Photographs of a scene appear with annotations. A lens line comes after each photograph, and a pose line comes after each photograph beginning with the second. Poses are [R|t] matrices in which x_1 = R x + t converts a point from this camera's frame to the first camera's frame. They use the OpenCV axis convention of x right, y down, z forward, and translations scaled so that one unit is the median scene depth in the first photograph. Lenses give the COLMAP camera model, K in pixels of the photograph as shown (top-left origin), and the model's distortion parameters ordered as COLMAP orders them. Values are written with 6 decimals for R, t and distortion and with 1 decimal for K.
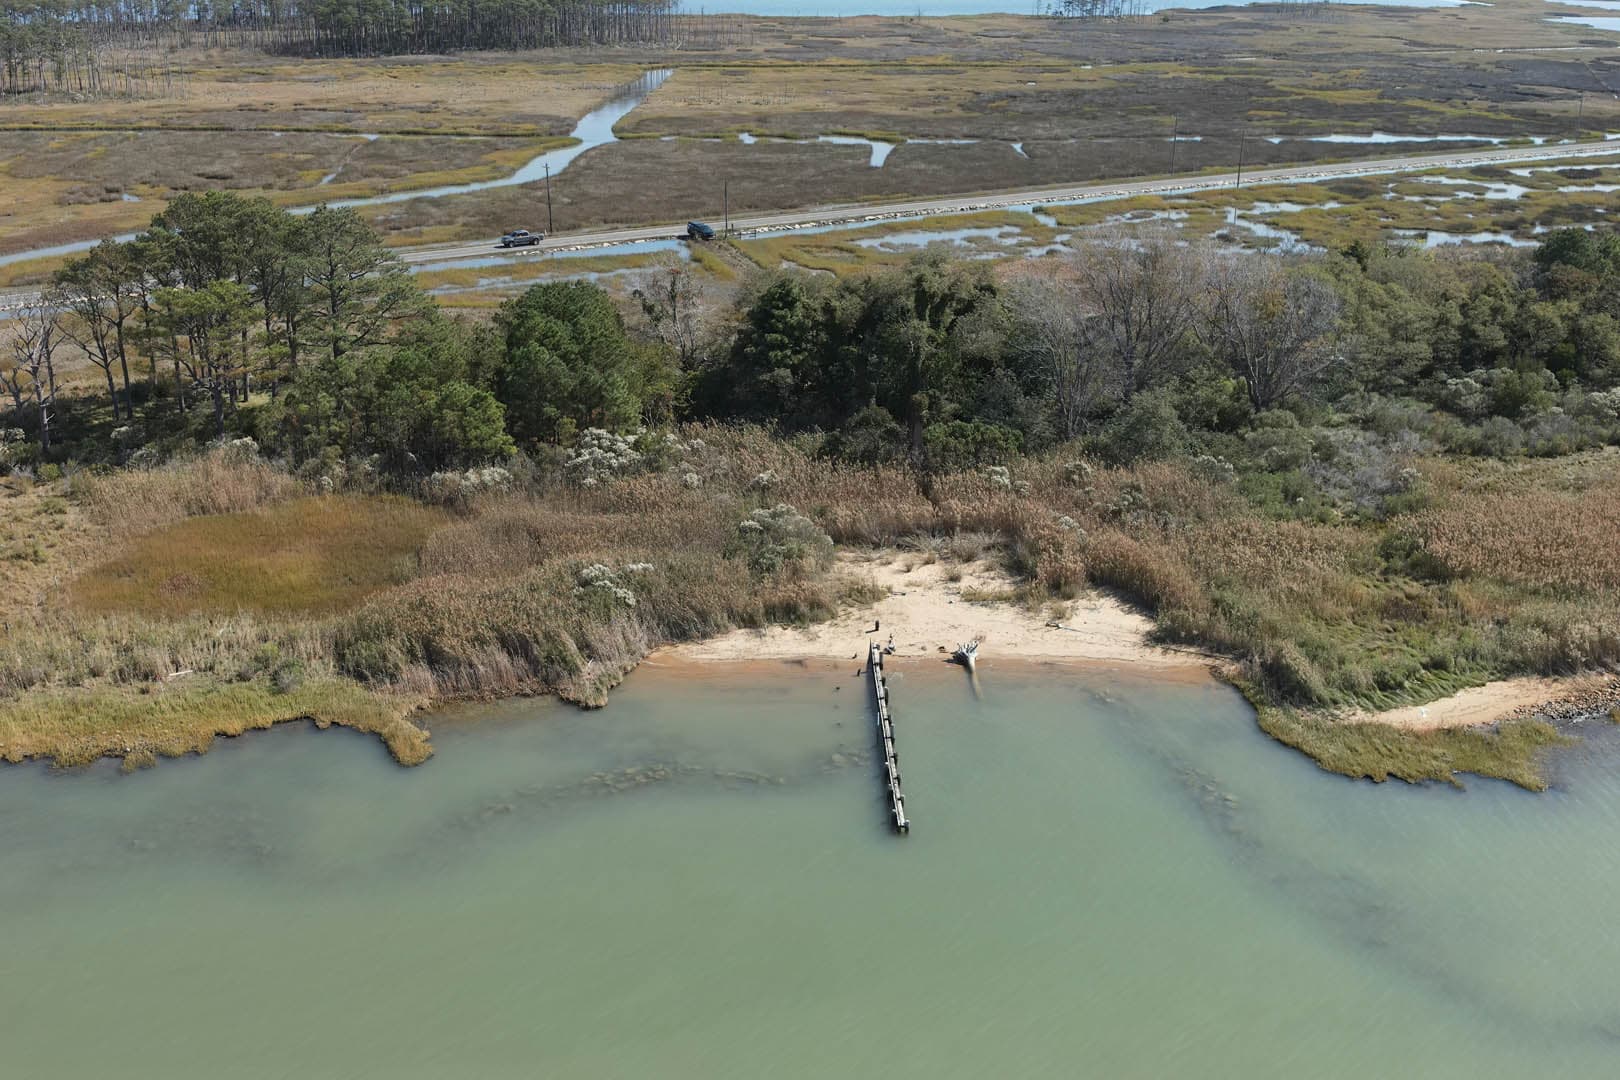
lens RADIAL K [[1597.8, 0, 810.0], [0, 1597.8, 540.0], [0, 0, 1]] dist [-0.030782, -0.057667]
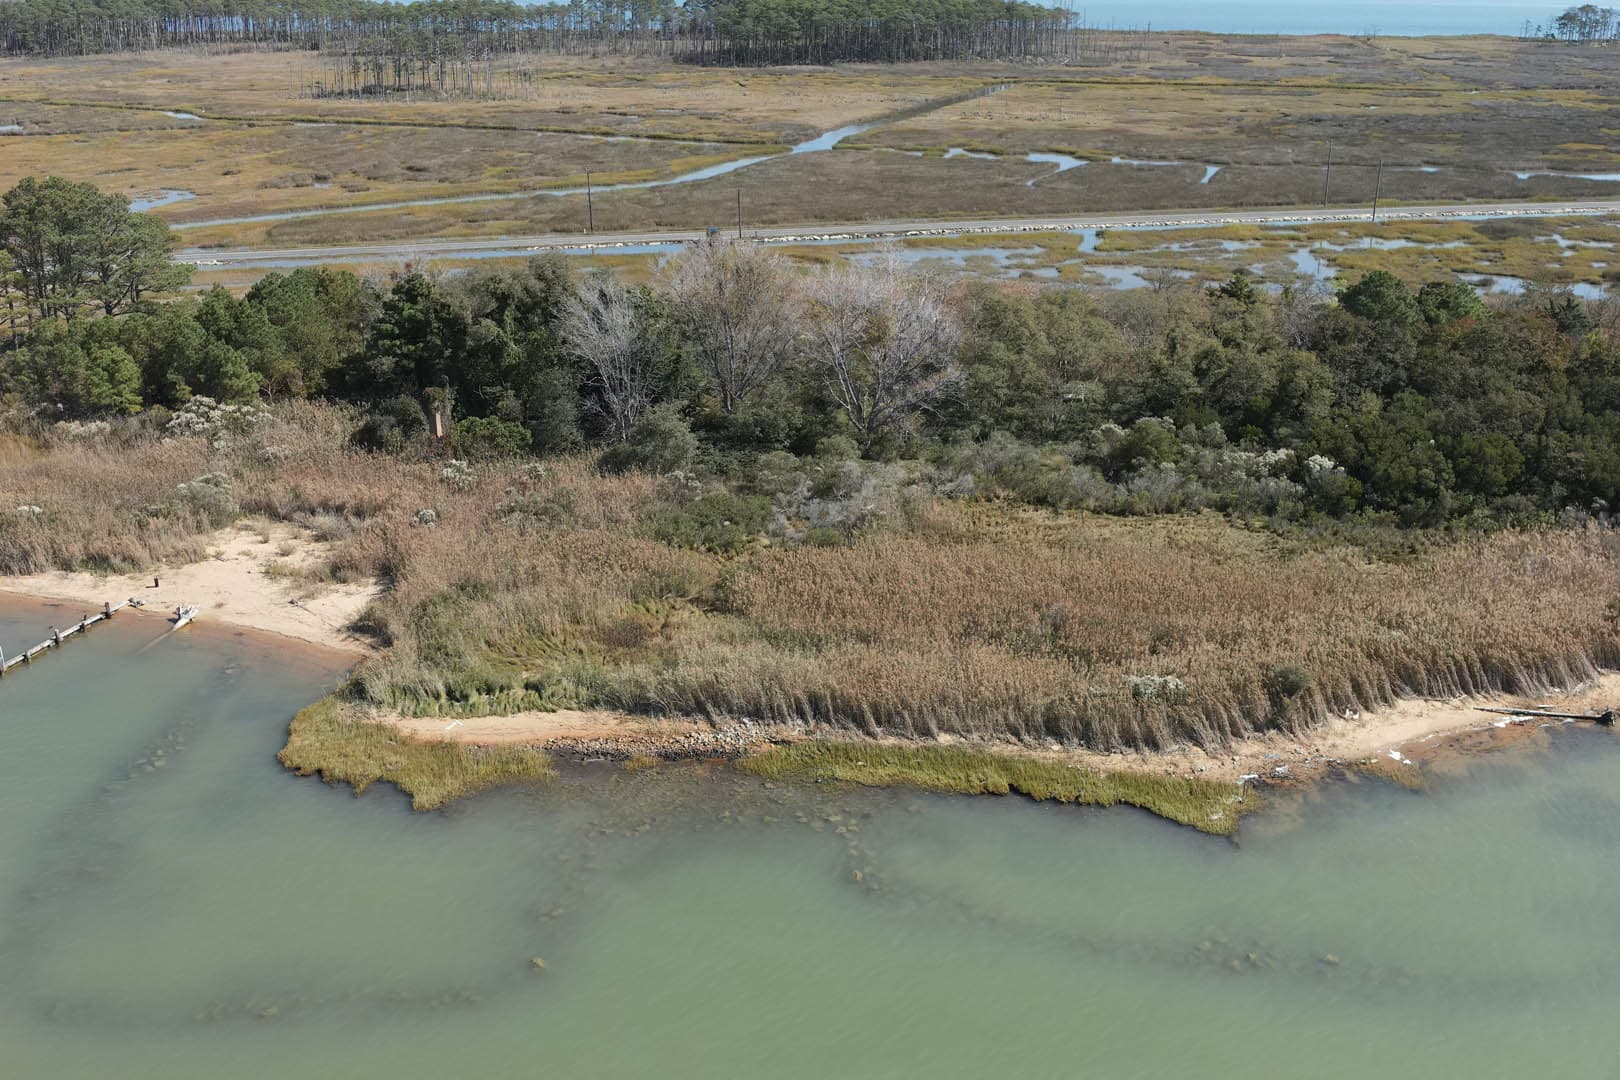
lens RADIAL K [[1597.8, 0, 810.0], [0, 1597.8, 540.0], [0, 0, 1]] dist [-0.030782, -0.057667]
pose [[0.936548, 0.110855, -0.332548, 0.363713], [-0.113788, 0.993447, 0.010708, -0.016983], [0.331556, 0.027811, 0.943026, 0.052212]]
